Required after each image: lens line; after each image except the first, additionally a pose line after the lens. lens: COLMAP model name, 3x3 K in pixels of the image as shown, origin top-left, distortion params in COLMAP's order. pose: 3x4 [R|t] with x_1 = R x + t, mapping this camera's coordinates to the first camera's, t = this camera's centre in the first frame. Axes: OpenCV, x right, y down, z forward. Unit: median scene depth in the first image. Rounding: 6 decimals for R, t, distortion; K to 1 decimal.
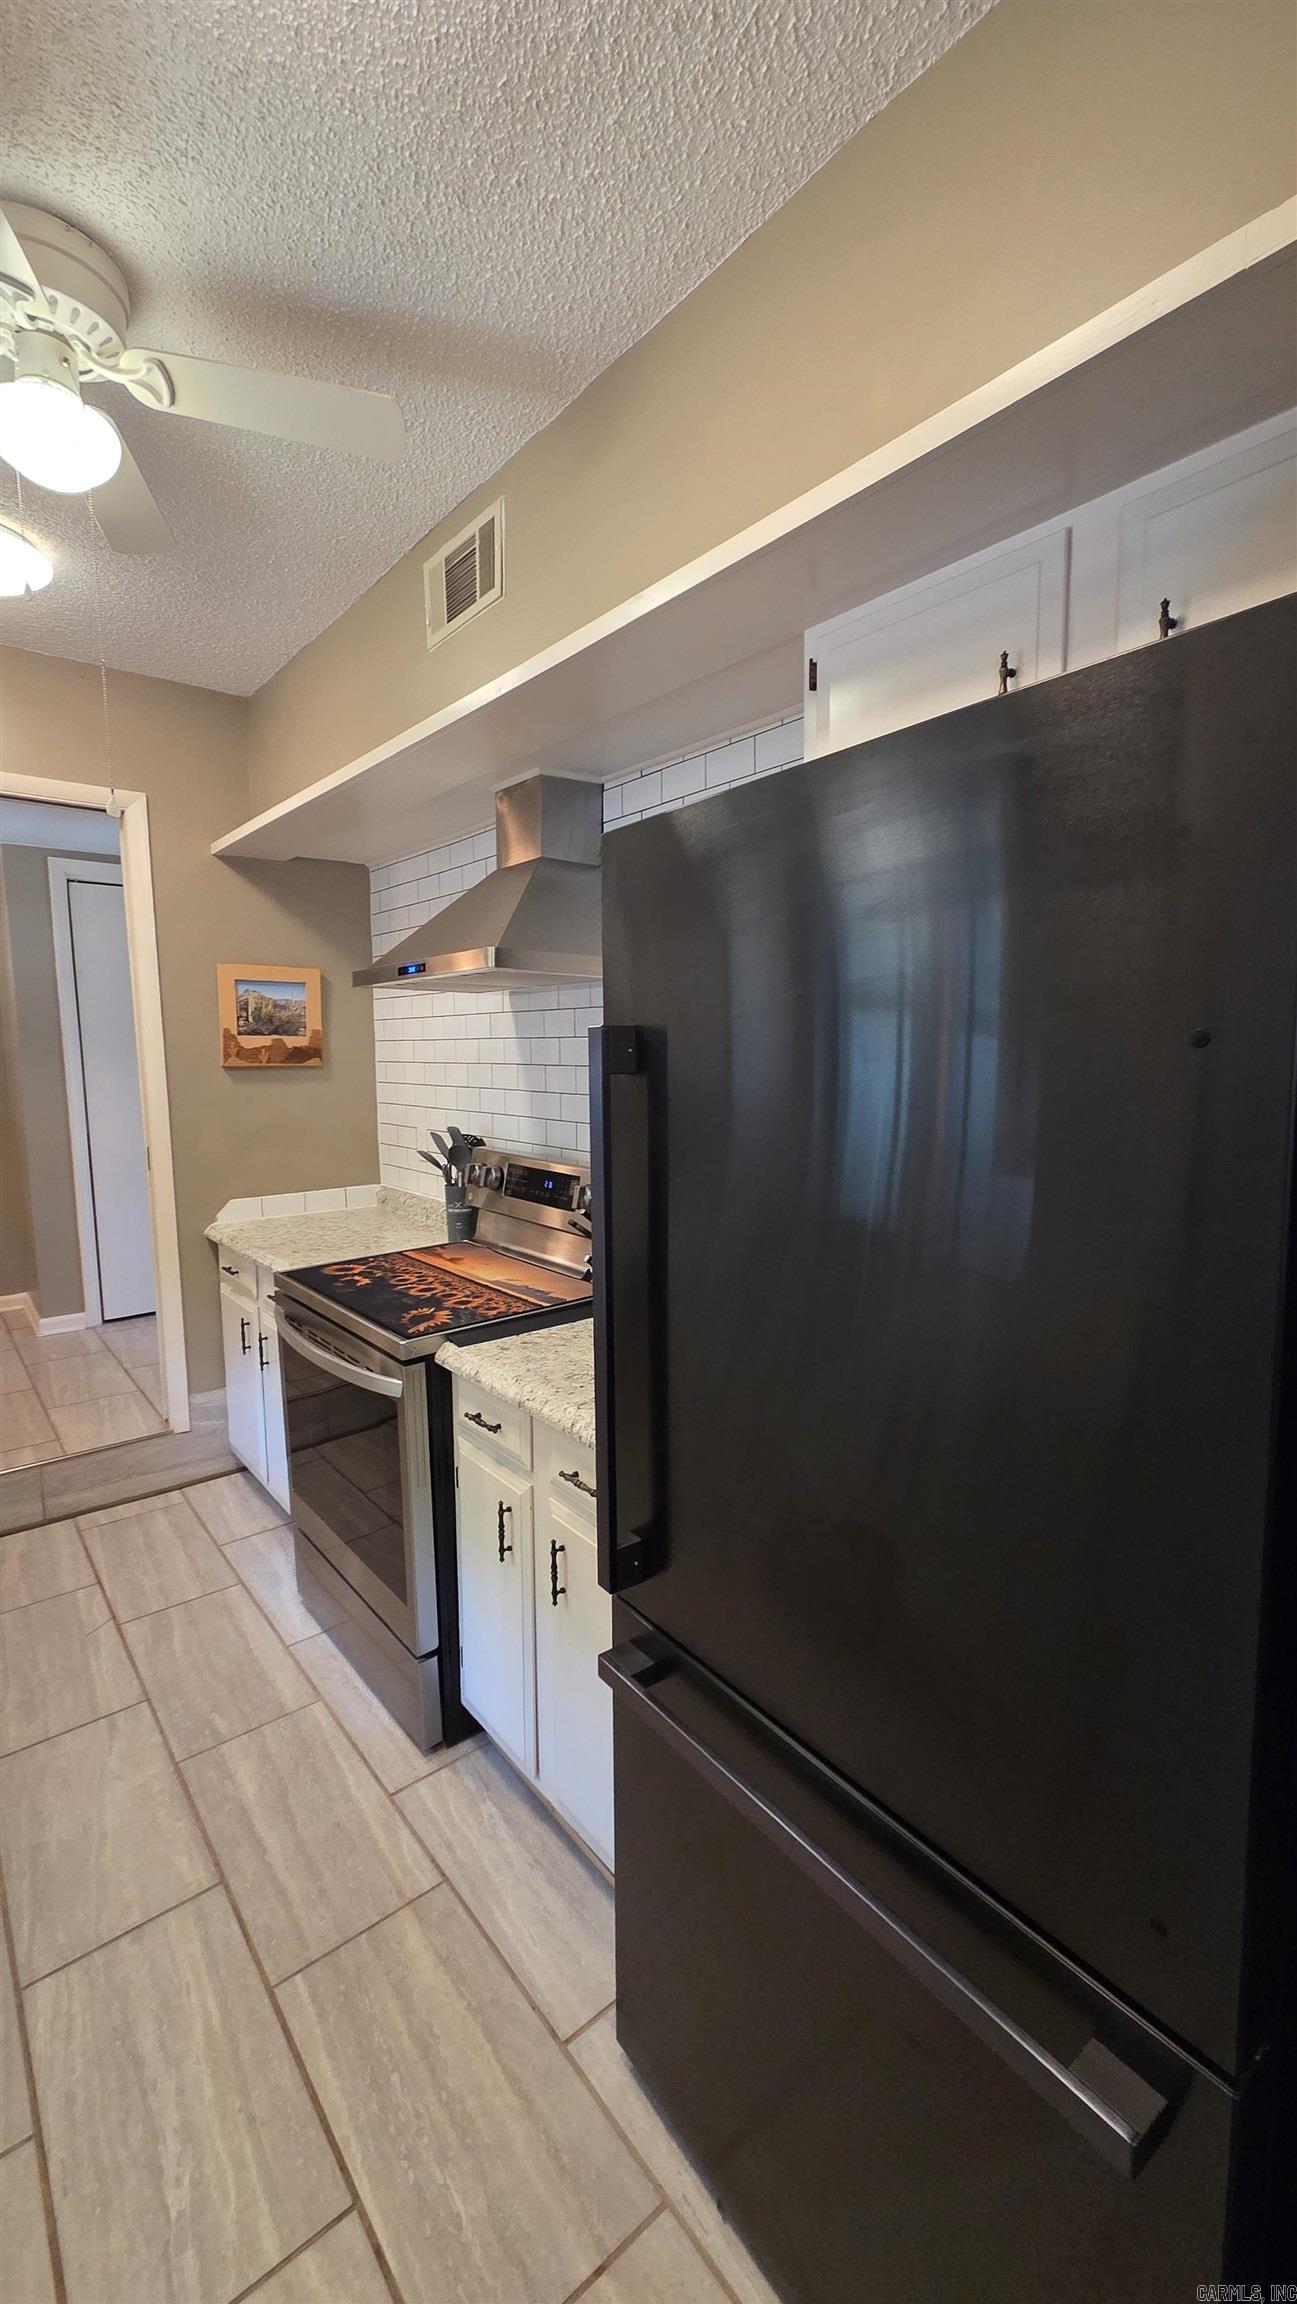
lens RADIAL K [[942.2, 0, 649.2], [0, 942.2, 1159.1], [0, 0, 1]] dist [0.008917, -0.001820]
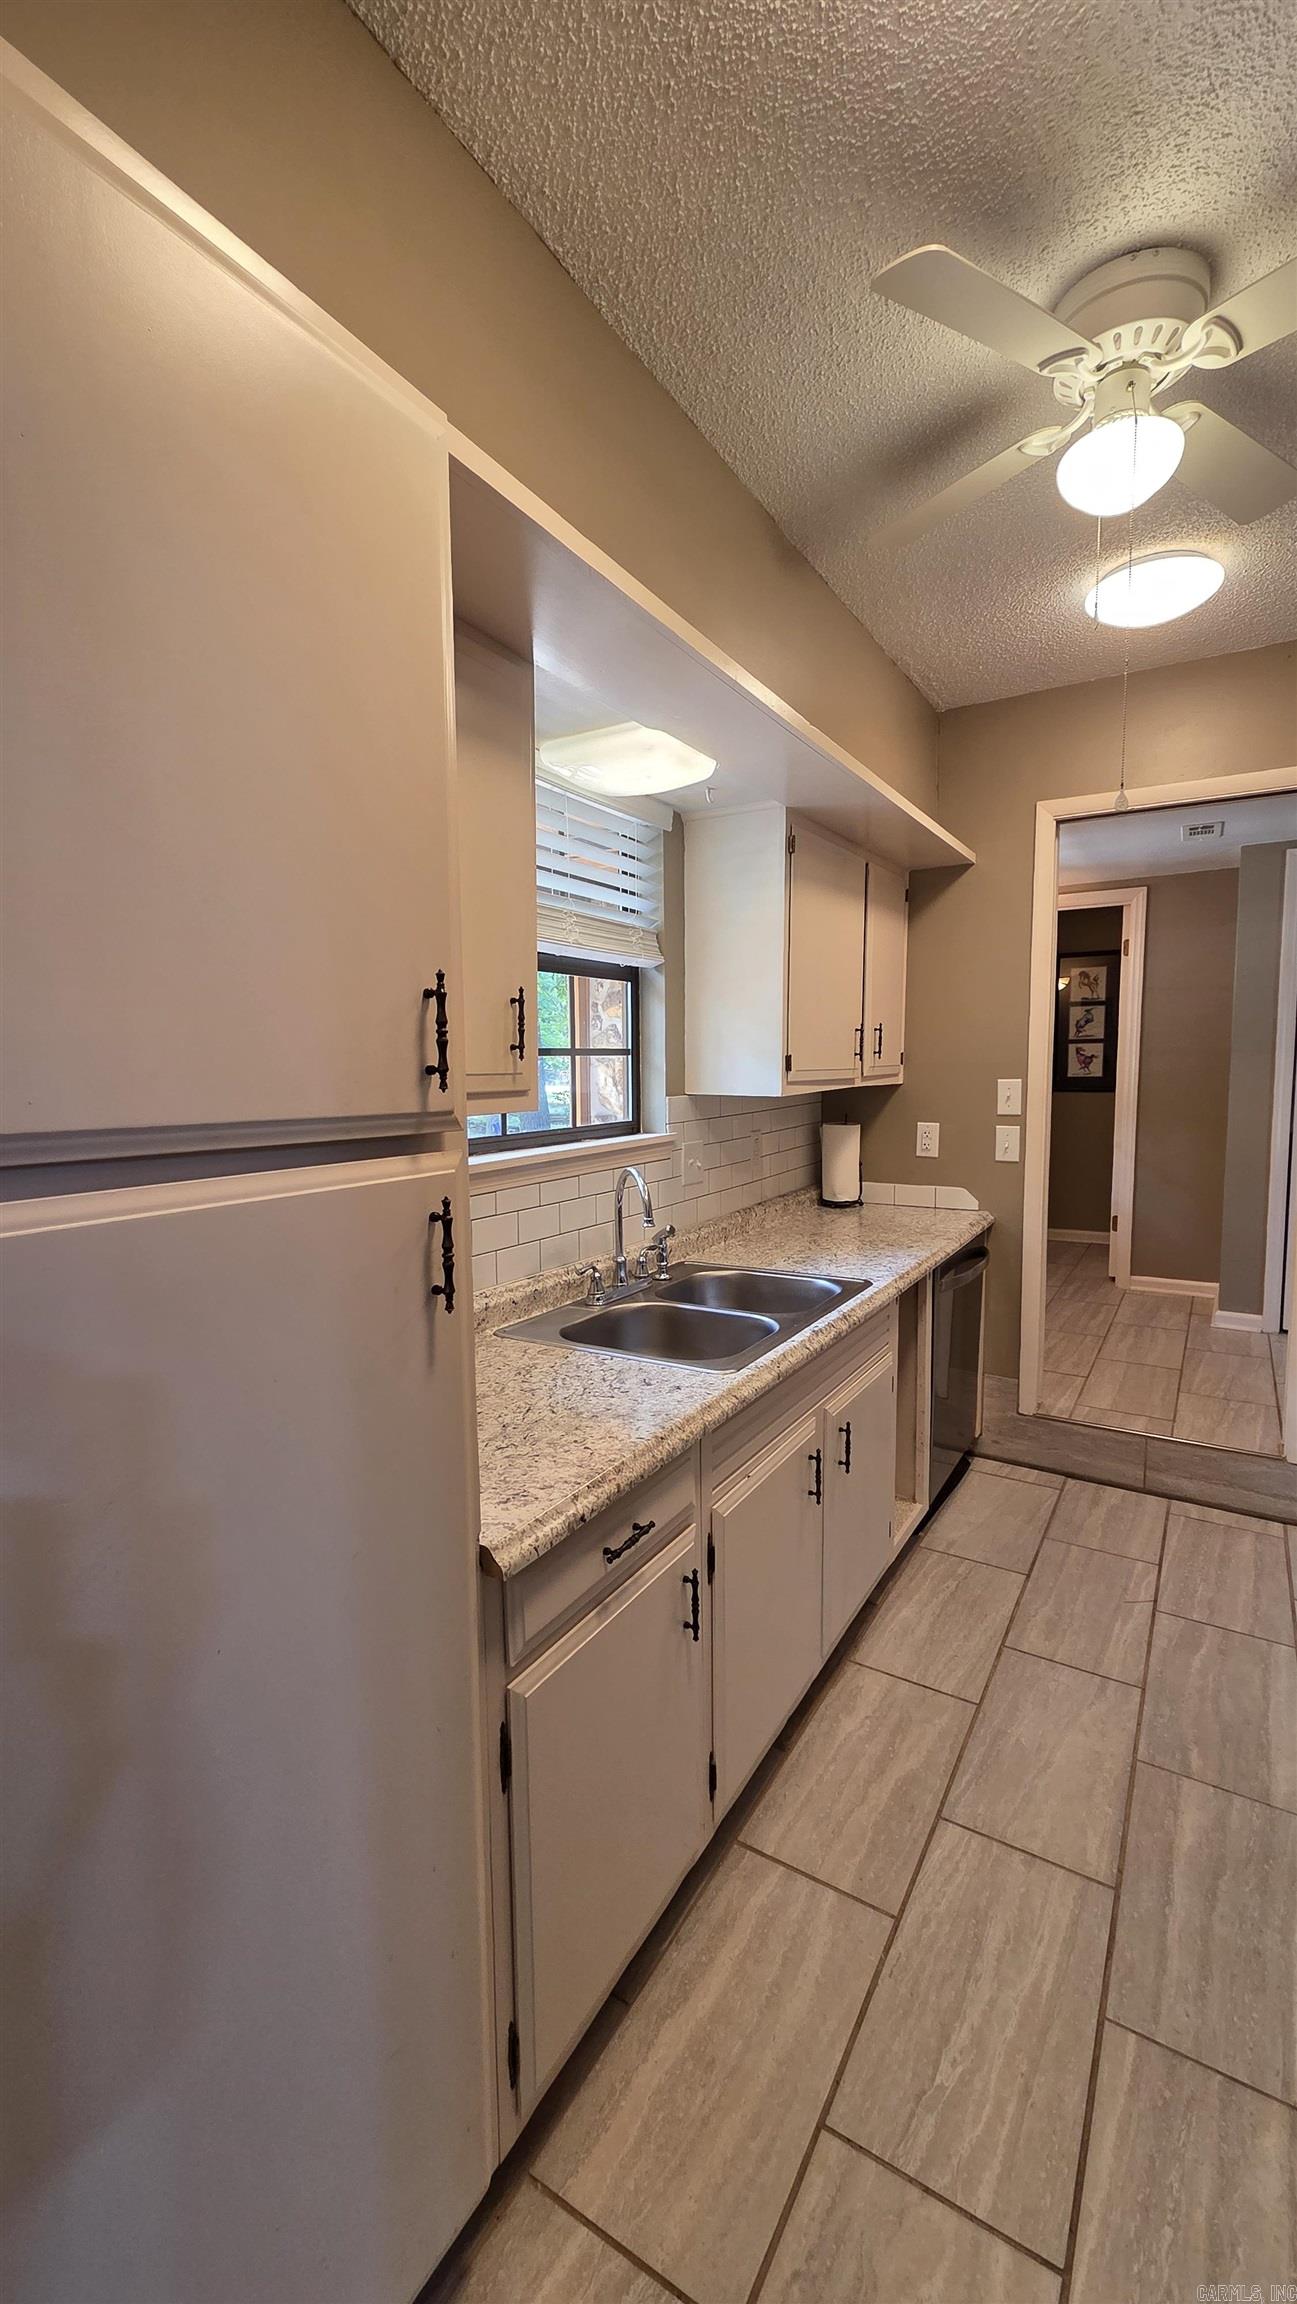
lens RADIAL K [[942.2, 0, 649.9], [0, 942.2, 1158.4], [0, 0, 1]] dist [0.008917, -0.001820]
pose [[0.334841, 0.104771, -0.936432, 0.209812], [-0.107998, 0.991517, 0.072317, -0.002739], [0.936065, 0.076917, 0.343316, 0.146651]]
